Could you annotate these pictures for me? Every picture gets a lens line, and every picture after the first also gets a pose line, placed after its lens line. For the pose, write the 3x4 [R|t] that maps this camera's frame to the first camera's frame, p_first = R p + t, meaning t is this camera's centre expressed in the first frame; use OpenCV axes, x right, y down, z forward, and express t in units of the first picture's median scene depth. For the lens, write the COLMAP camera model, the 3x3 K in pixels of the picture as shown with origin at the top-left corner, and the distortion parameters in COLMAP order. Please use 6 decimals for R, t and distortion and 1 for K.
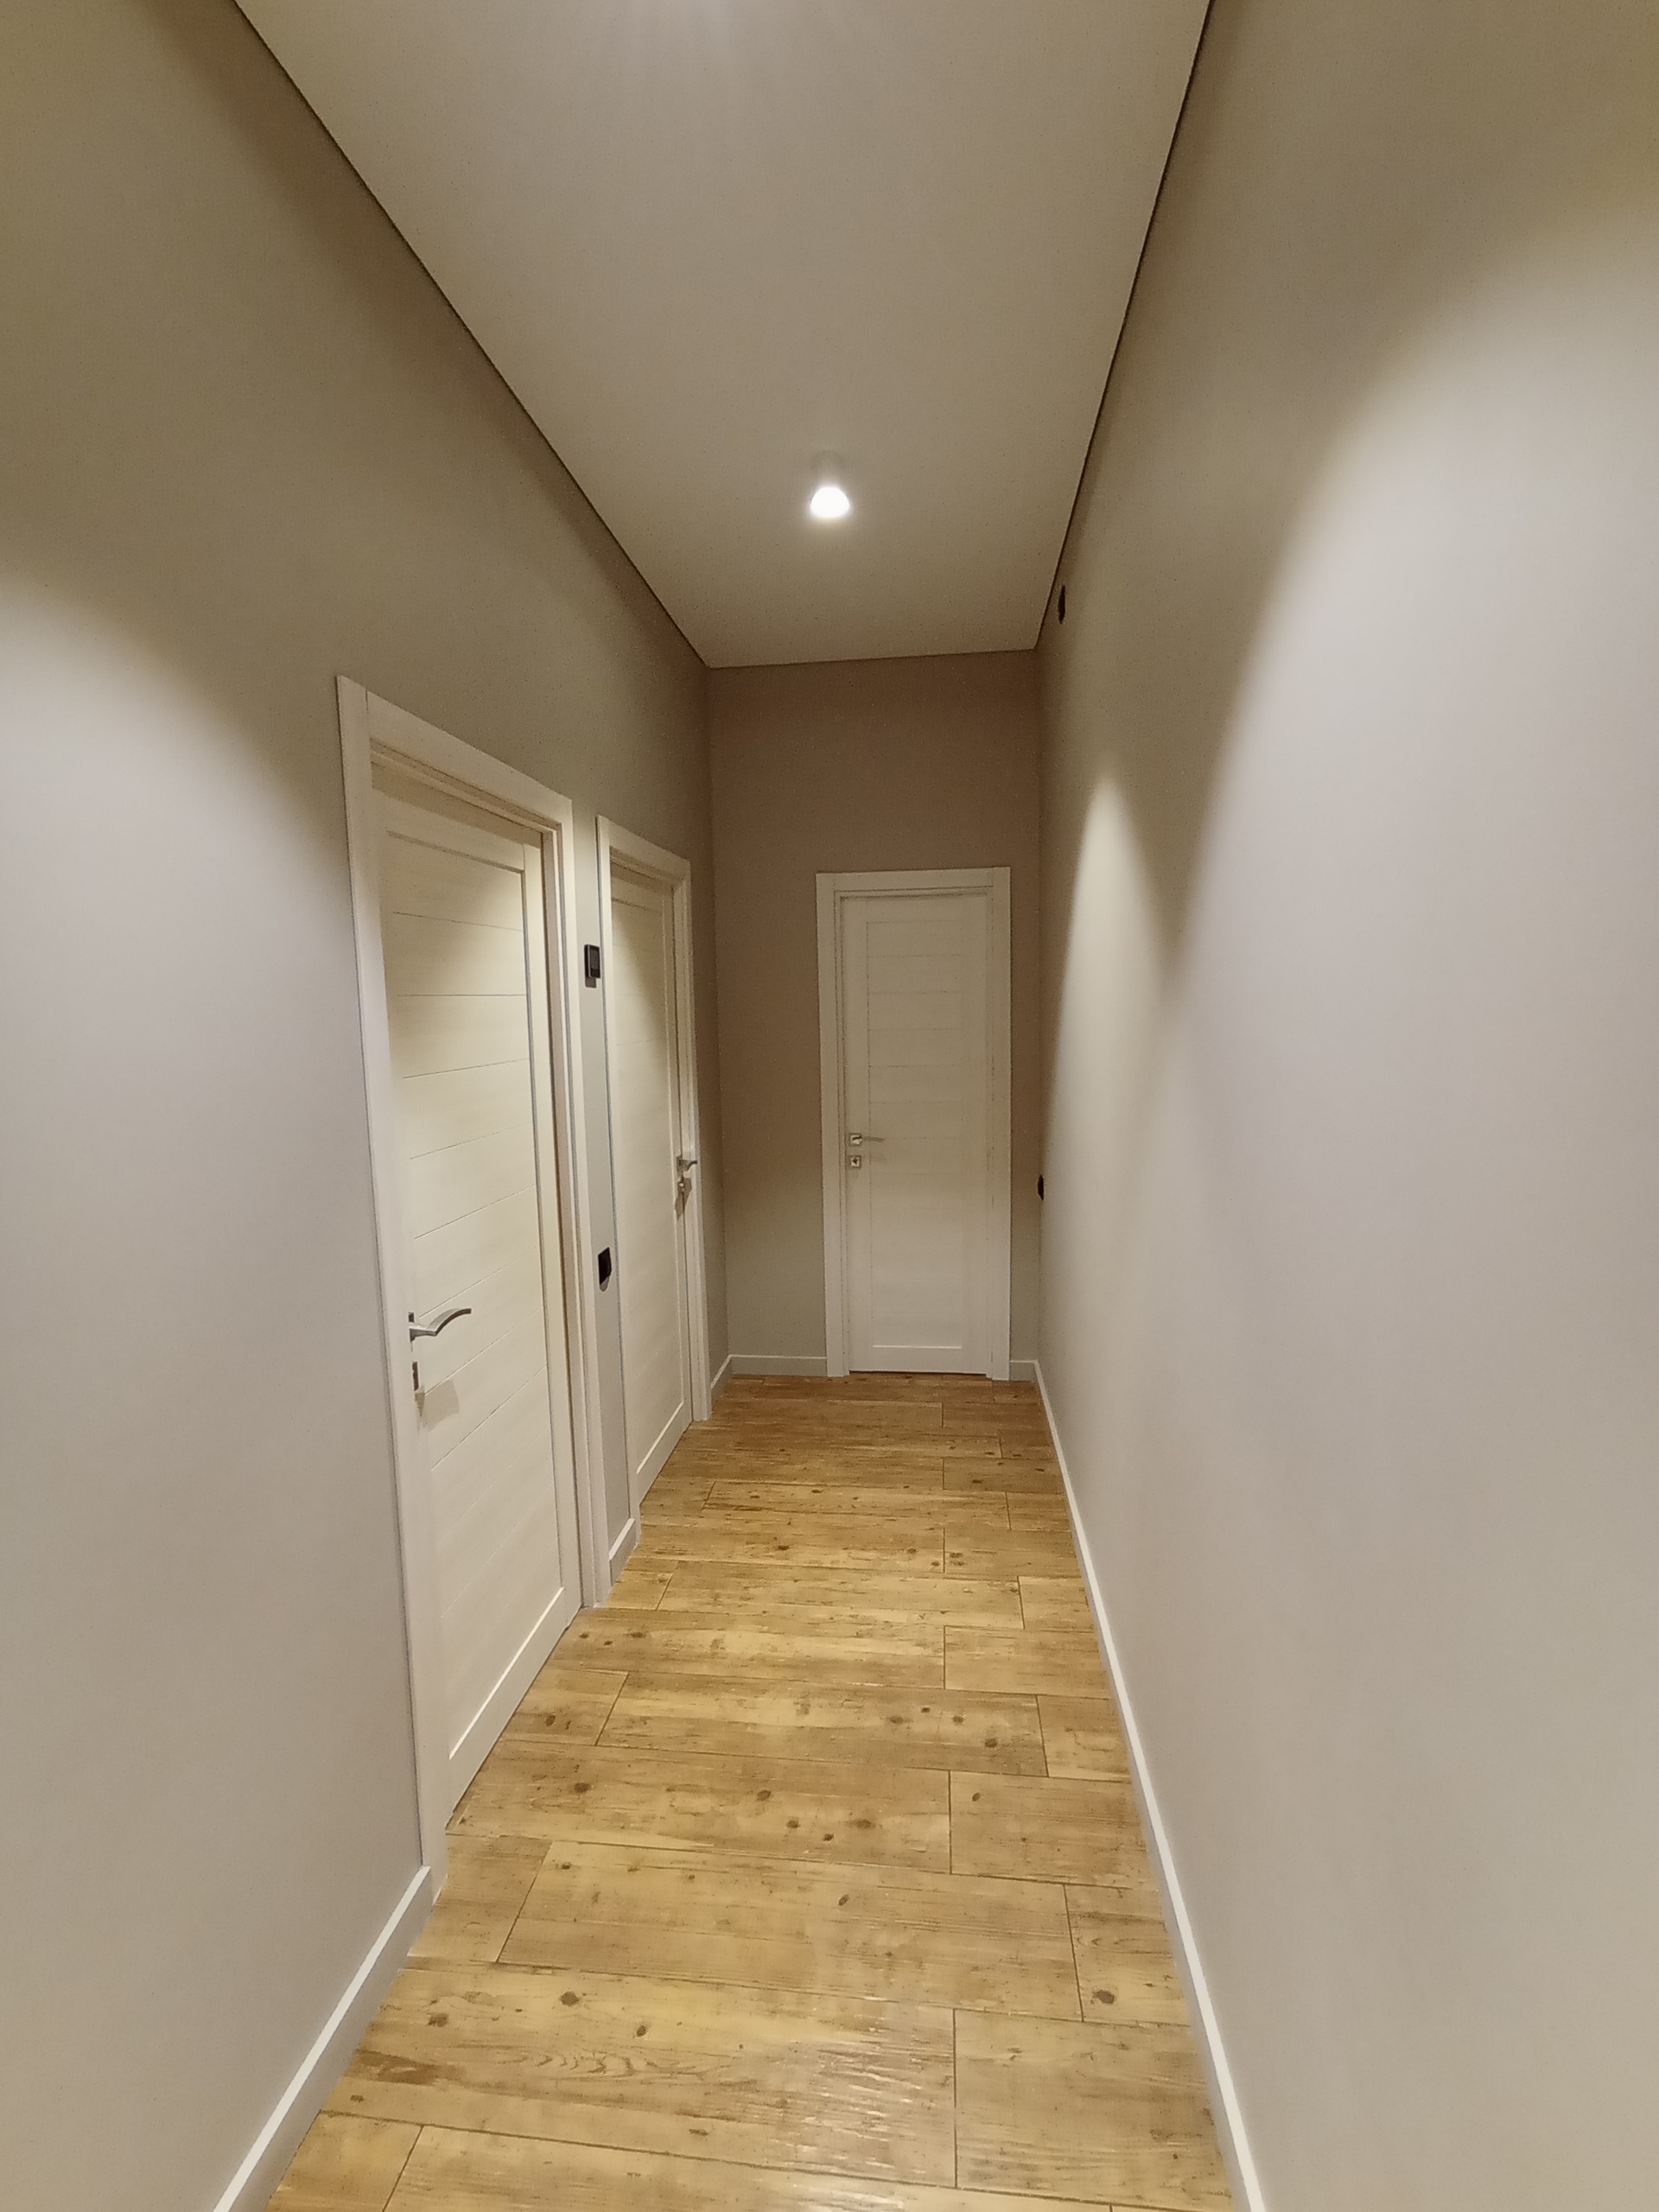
lens RADIAL K [[987.3, 0, 829.5], [0, 987.3, 1106.0], [0, 0, 1]] dist [-0.001286, 0.000794]
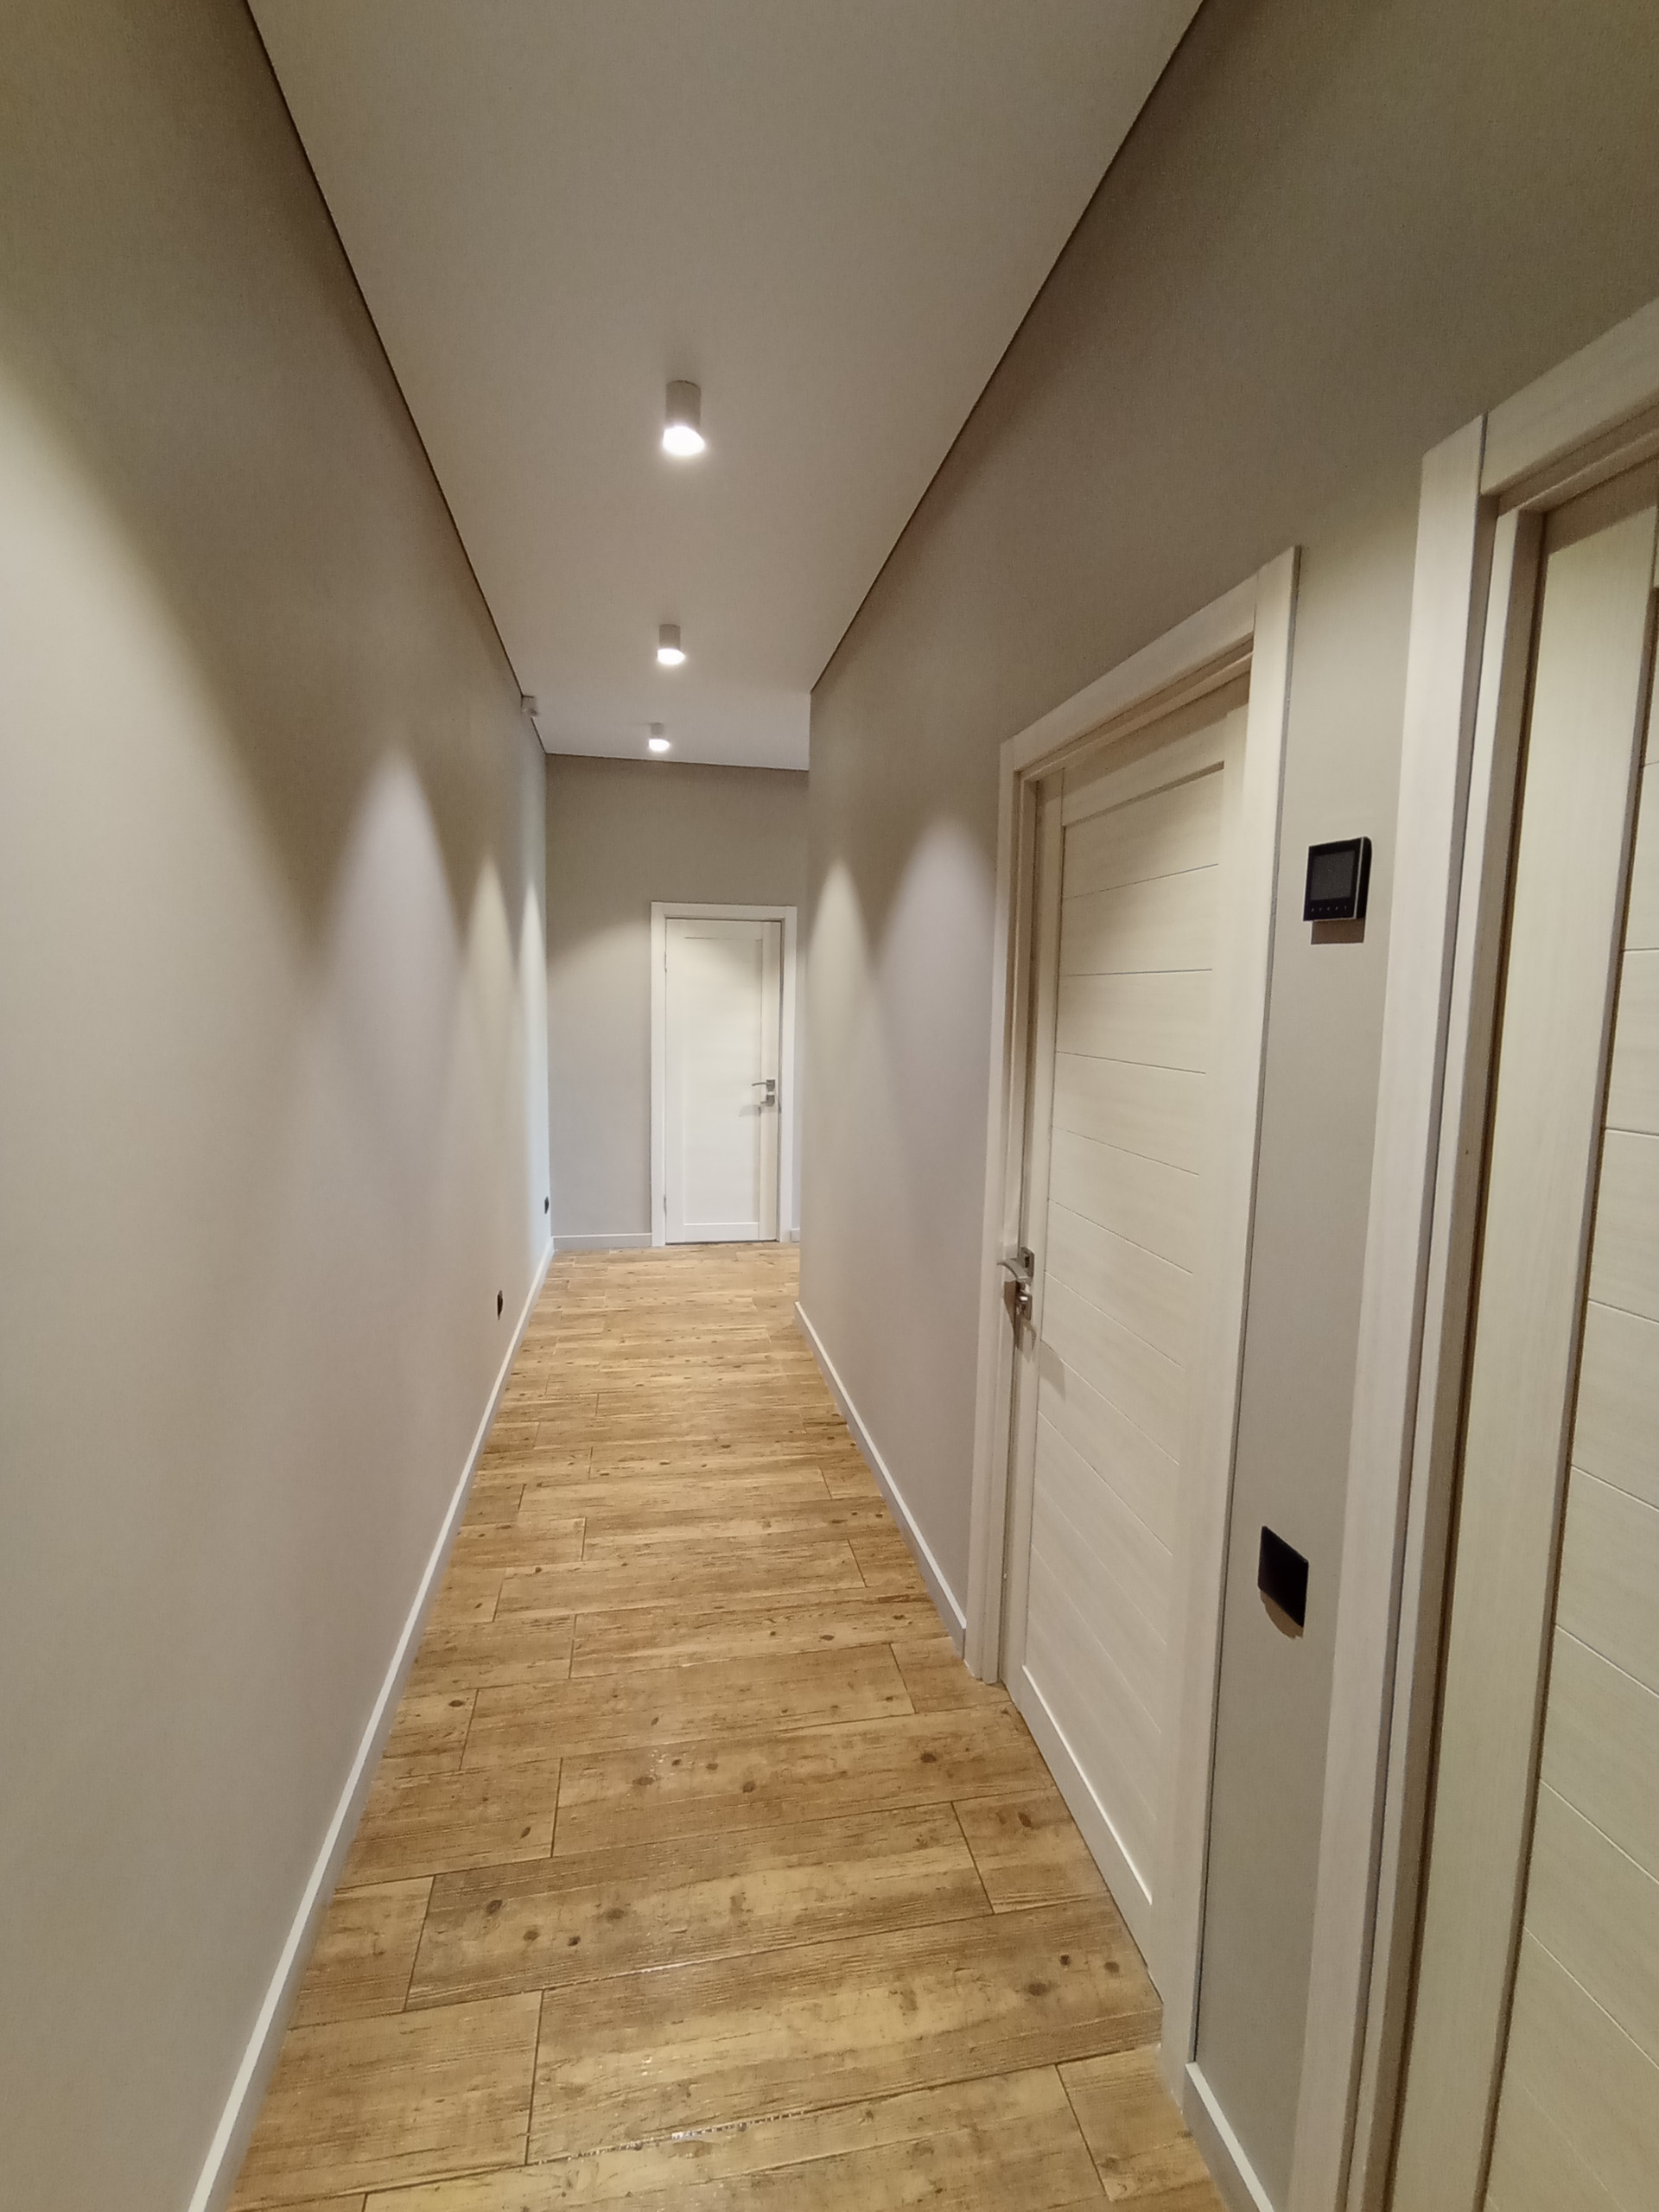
lens RADIAL K [[997.9, 0, 829.5], [0, 997.9, 1106.0], [0, 0, 1]] dist [0.010869, -0.000326]
pose [[-0.956313, 0.038707, -0.289771, 0.118715], [-0.025652, 0.976263, 0.215065, -0.183126], [0.291217, 0.213102, -0.932620, 1.771754]]
